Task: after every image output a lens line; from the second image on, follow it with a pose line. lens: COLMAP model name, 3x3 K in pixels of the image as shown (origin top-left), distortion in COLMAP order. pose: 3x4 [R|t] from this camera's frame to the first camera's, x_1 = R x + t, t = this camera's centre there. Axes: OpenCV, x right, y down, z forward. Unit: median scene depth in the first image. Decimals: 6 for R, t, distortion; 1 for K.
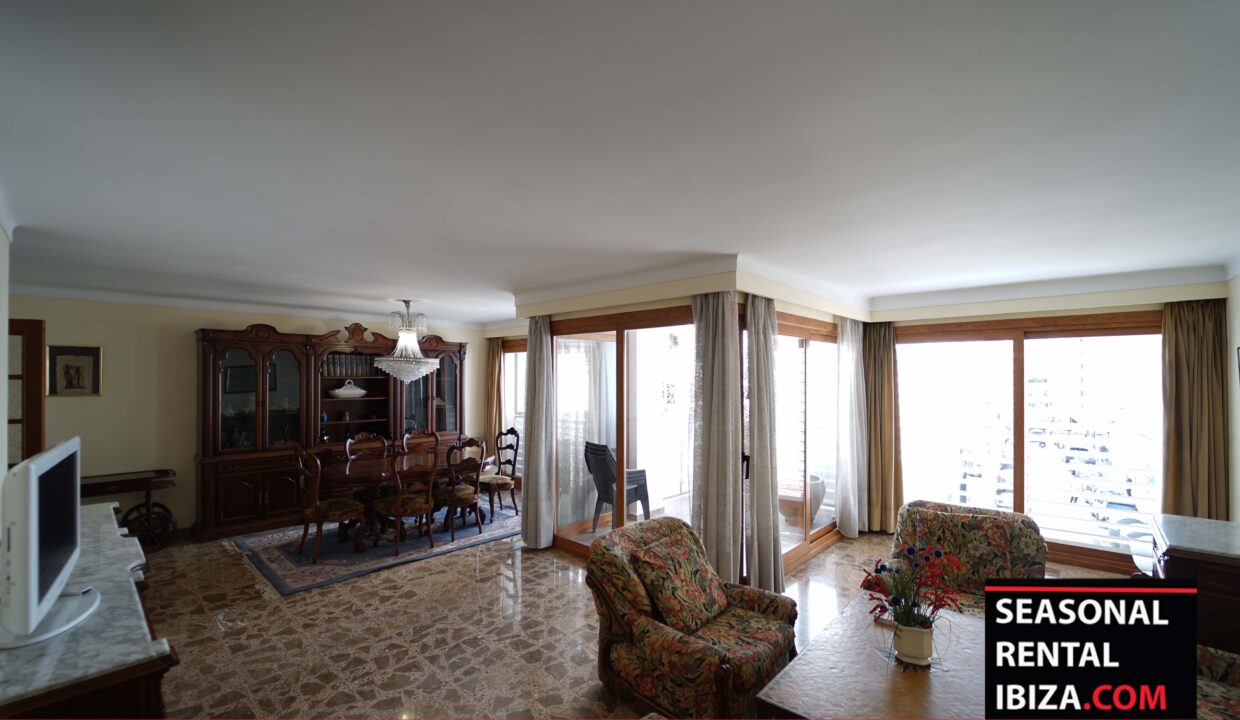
lens RADIAL K [[507.5, 0, 622.2], [0, 507.5, 369.1], [0, 0, 1]] dist [-0.020648, 0.000147]
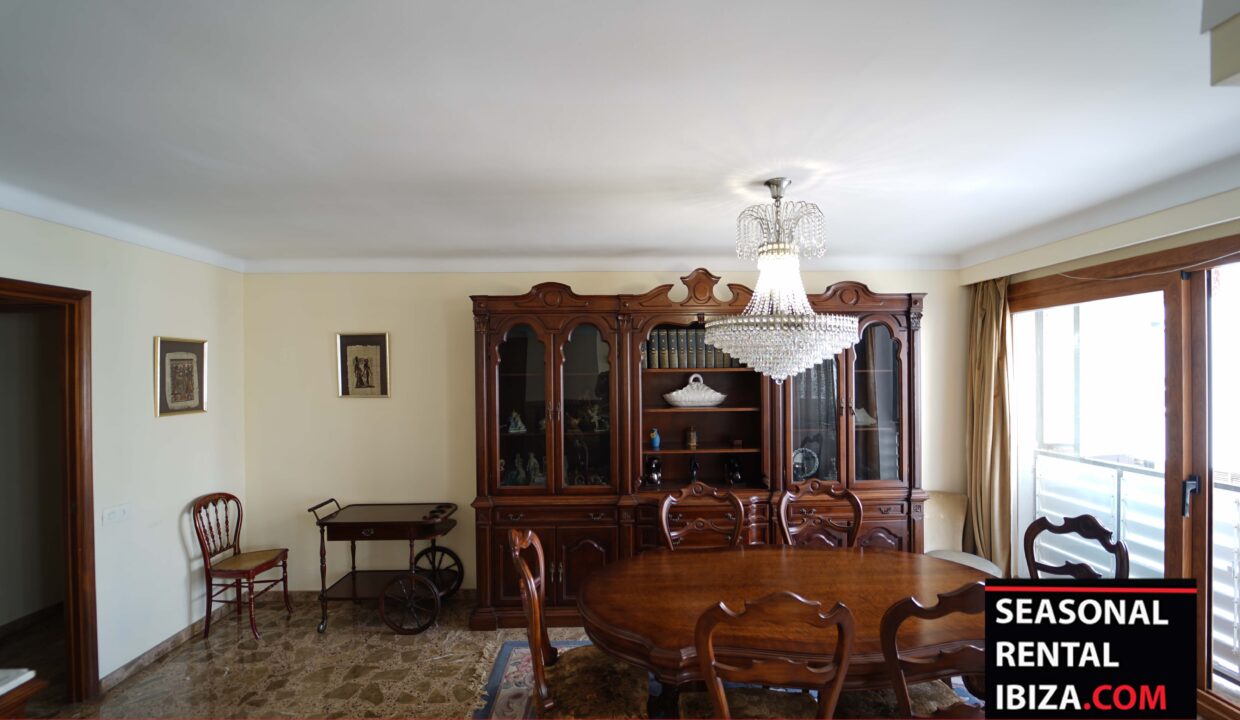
lens RADIAL K [[507.5, 0, 624.8], [0, 507.5, 376.4], [0, 0, 1]] dist [-0.020648, 0.000147]
pose [[0.698262, -0.002033, -0.715840, -0.208815], [0.021143, 0.999618, 0.017784, 0.012644], [0.715530, -0.027553, 0.698038, 0.597814]]
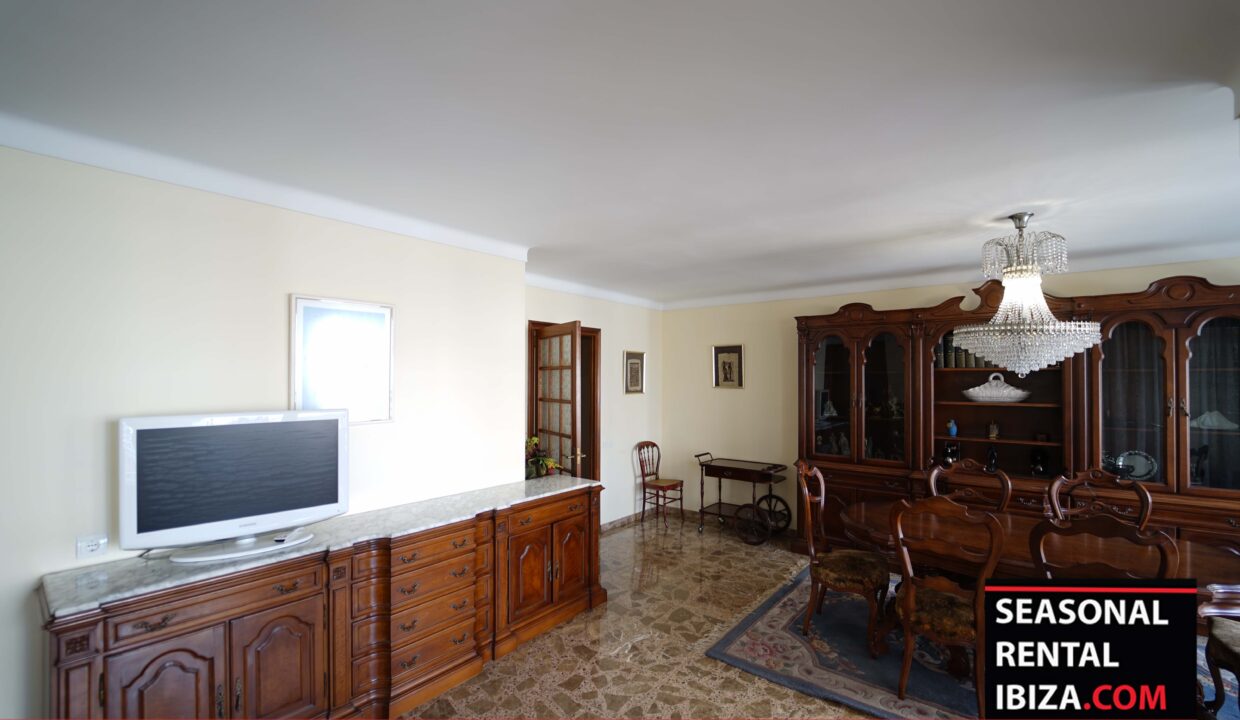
lens RADIAL K [[507.5, 0, 624.9], [0, 507.5, 371.0], [0, 0, 1]] dist [-0.020648, 0.000147]
pose [[0.075712, -0.017695, -0.996973, 0.048862], [0.012208, 0.999784, -0.016818, 0.025289], [0.997055, -0.010898, 0.075912, 0.538481]]
